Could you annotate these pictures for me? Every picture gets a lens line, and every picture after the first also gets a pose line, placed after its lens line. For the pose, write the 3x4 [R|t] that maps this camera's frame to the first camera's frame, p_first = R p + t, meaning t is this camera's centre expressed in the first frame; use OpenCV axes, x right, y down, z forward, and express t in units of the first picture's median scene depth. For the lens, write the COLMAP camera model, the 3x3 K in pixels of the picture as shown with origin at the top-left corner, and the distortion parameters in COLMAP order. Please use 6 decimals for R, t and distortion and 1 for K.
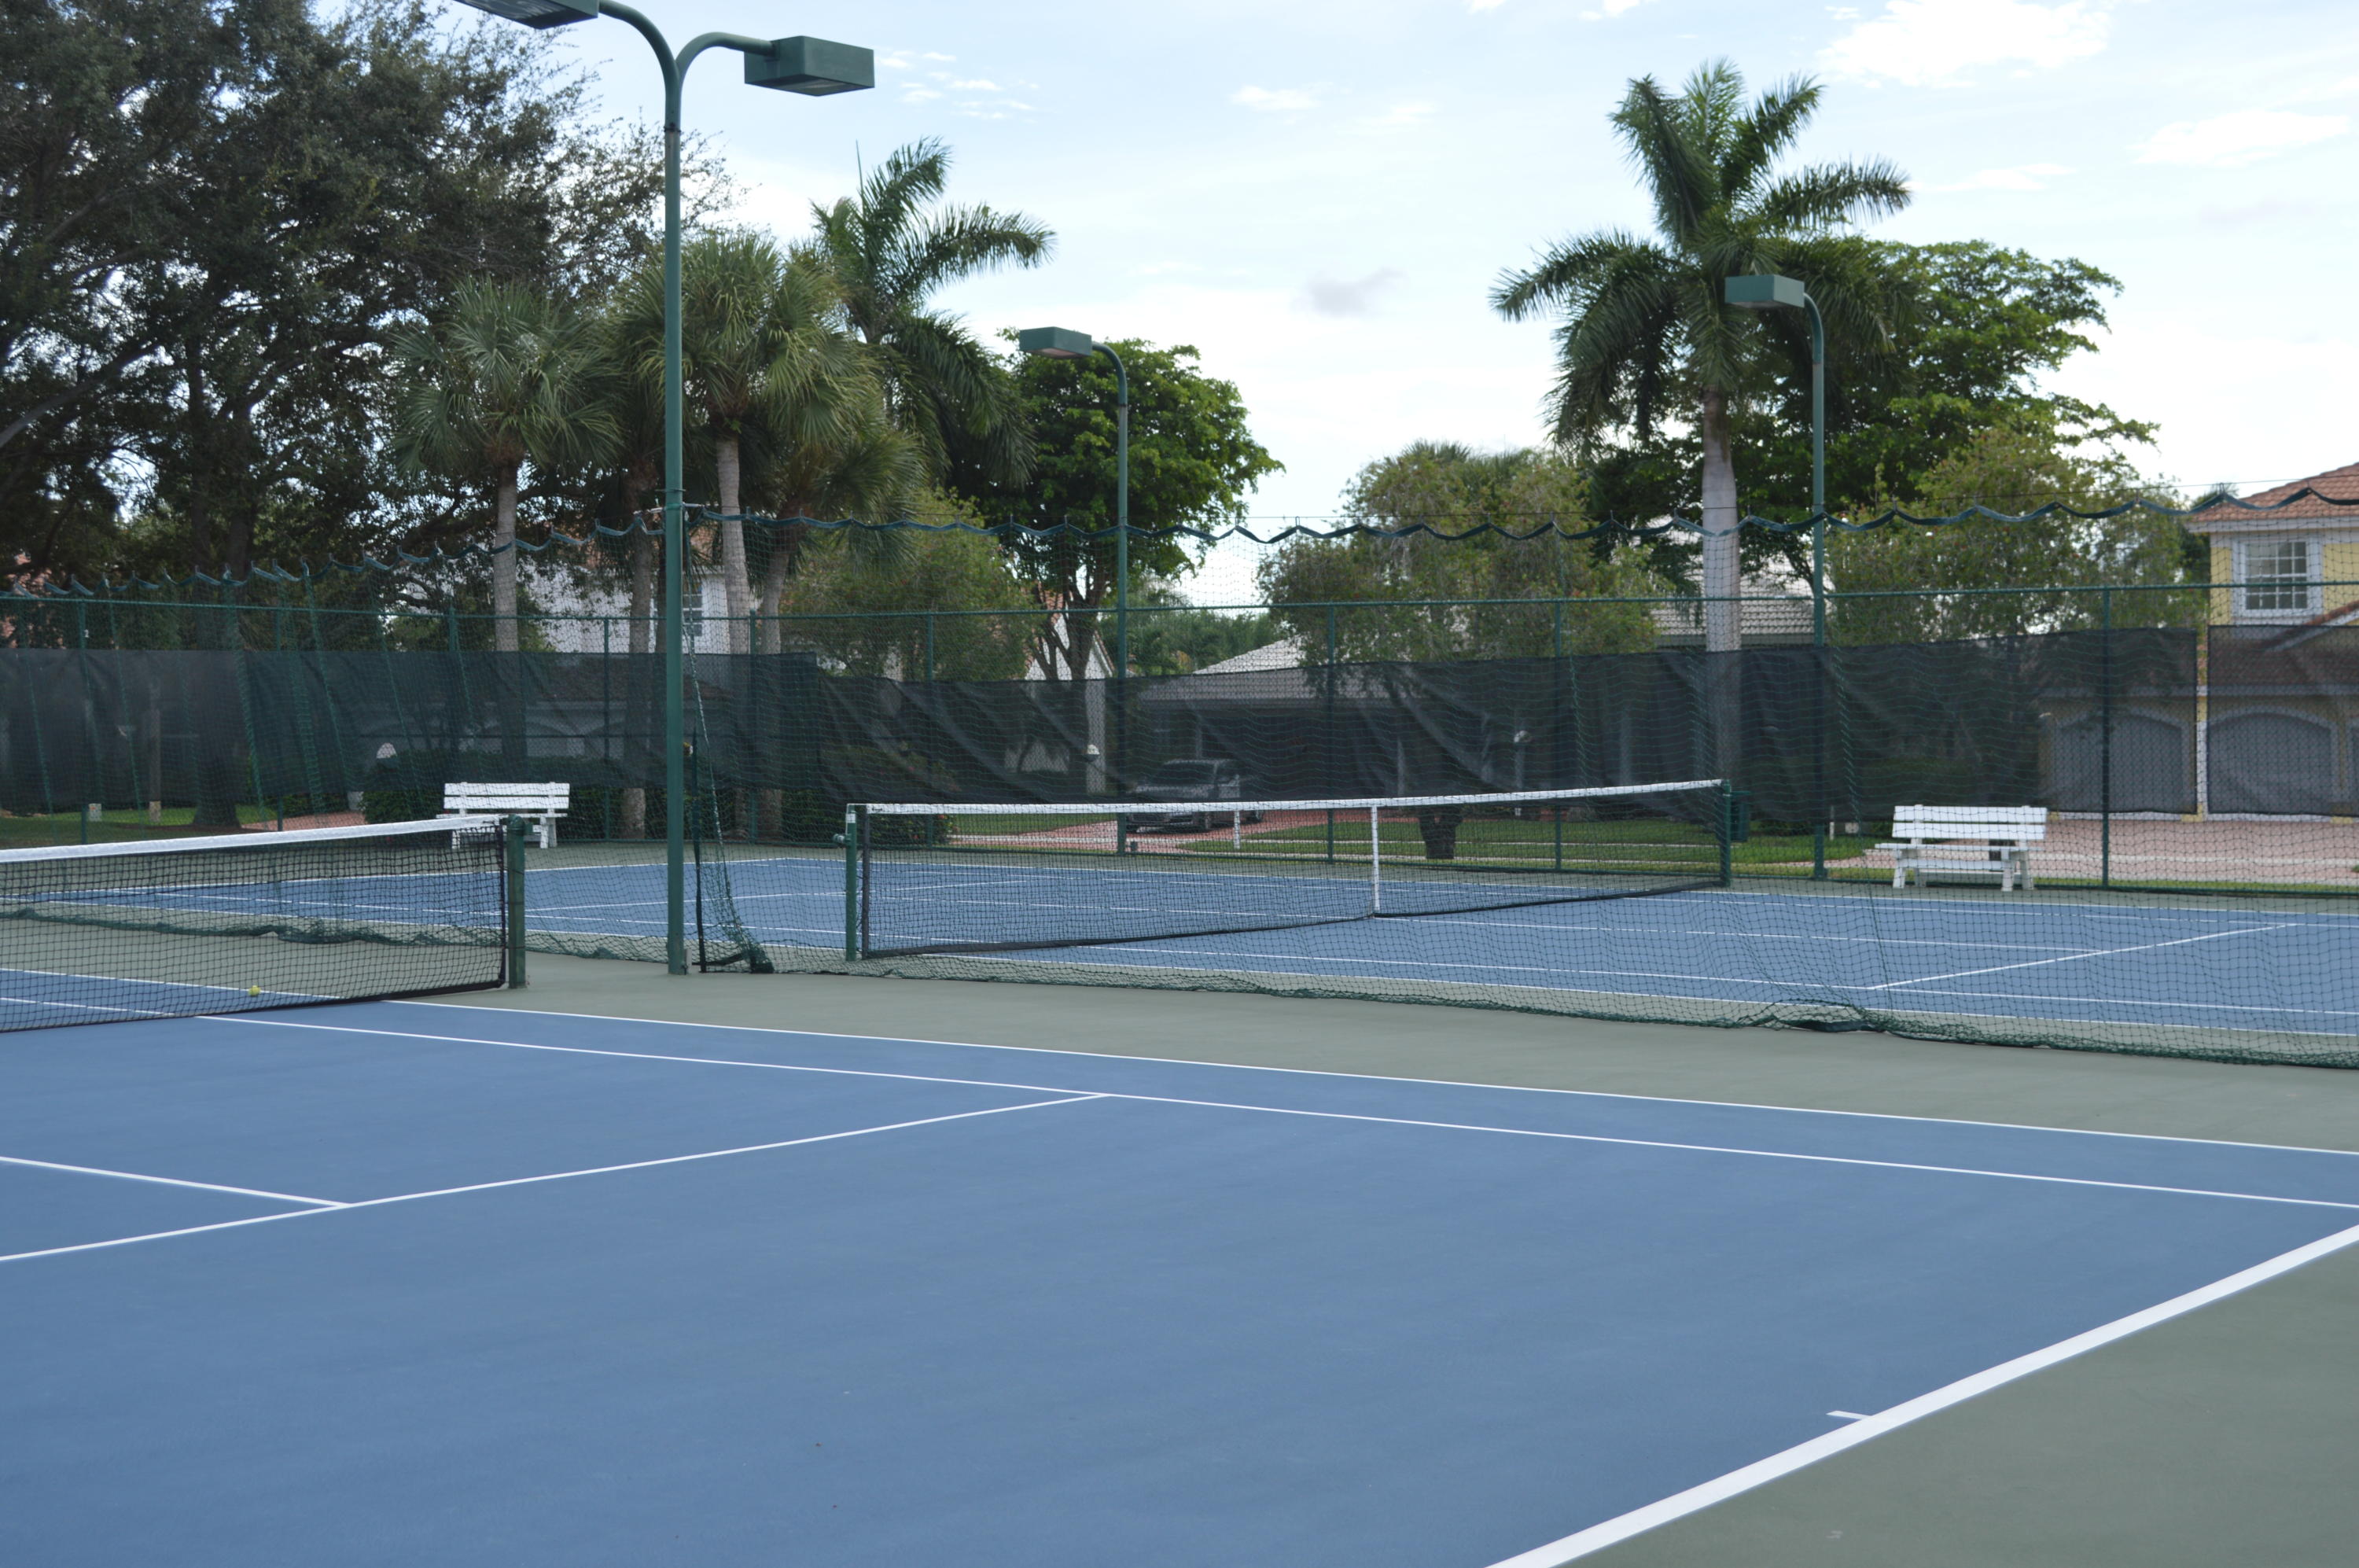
lens RADIAL K [[3310.3, 0, 1171.8], [0, 3310.3, 784.6], [0, 0, 1]] dist [-0.022801, 0.000000]
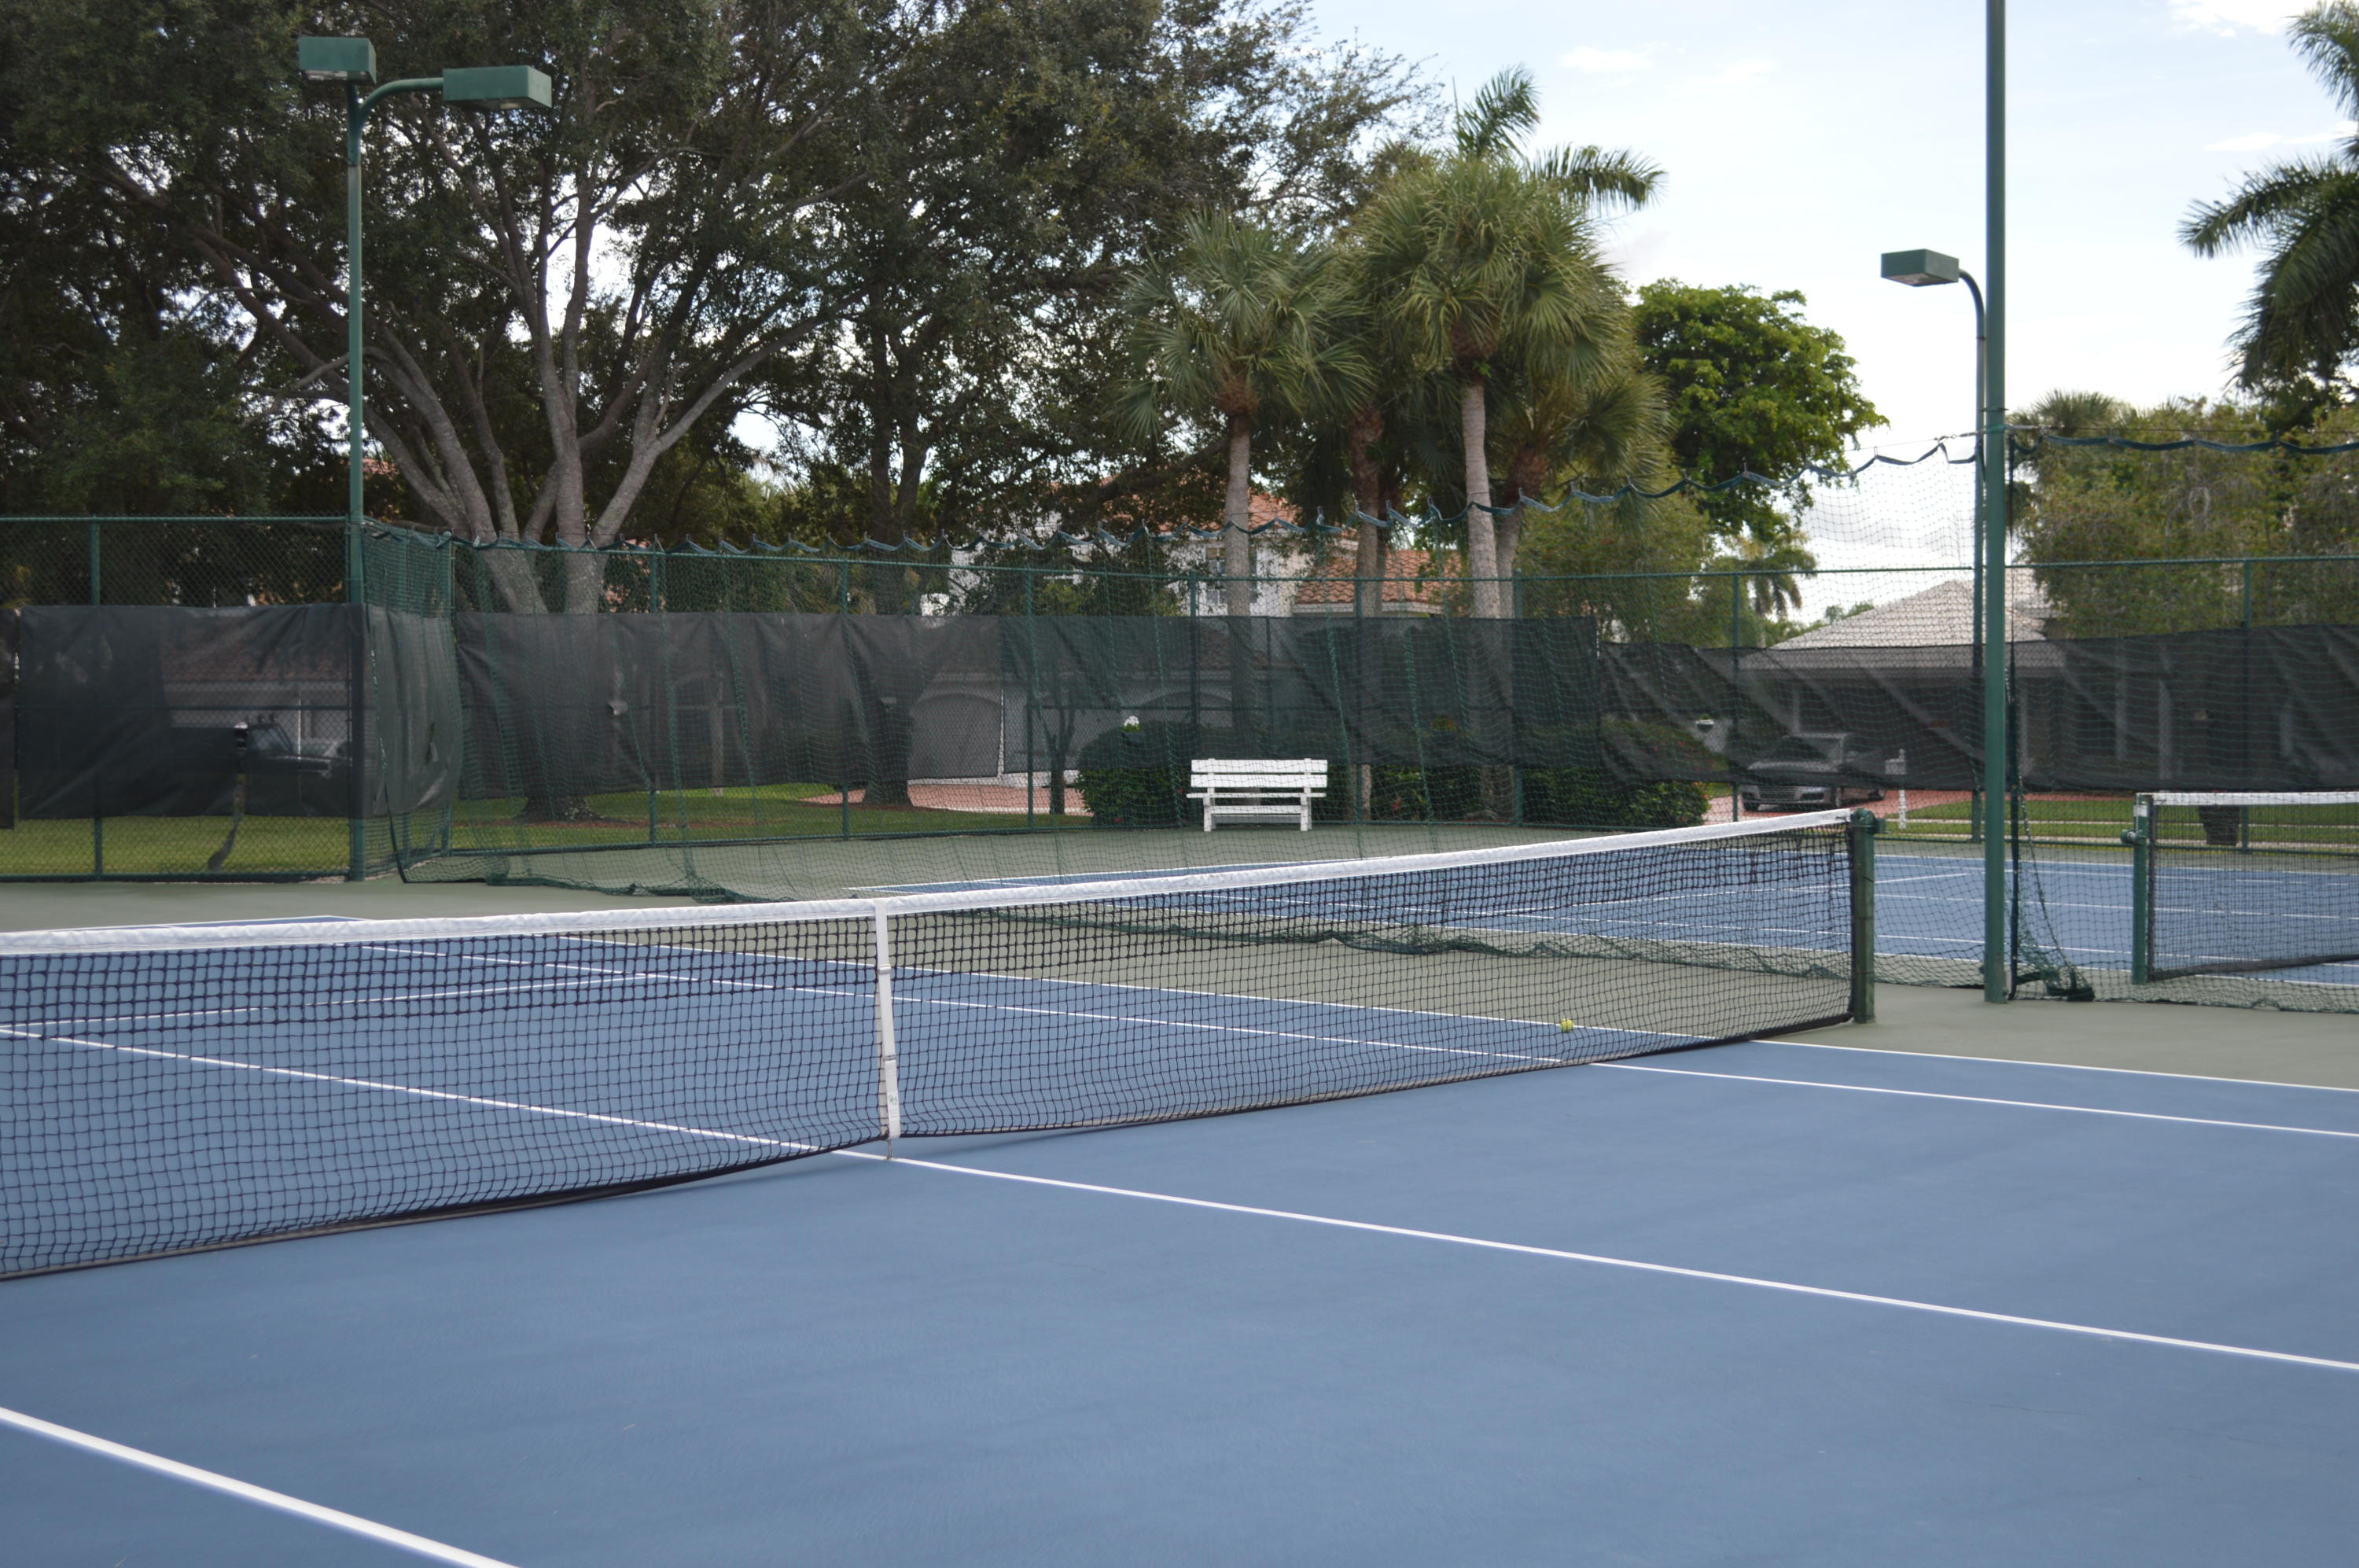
lens RADIAL K [[3310.3, 0, 1160.1], [0, 3310.3, 763.3], [0, 0, 1]] dist [-0.022801, 0.000000]
pose [[0.994570, 0.001590, -0.104054, -0.361014], [-0.001338, 0.999996, 0.002491, -0.004502], [0.104057, -0.002338, 0.994569, 0.229081]]
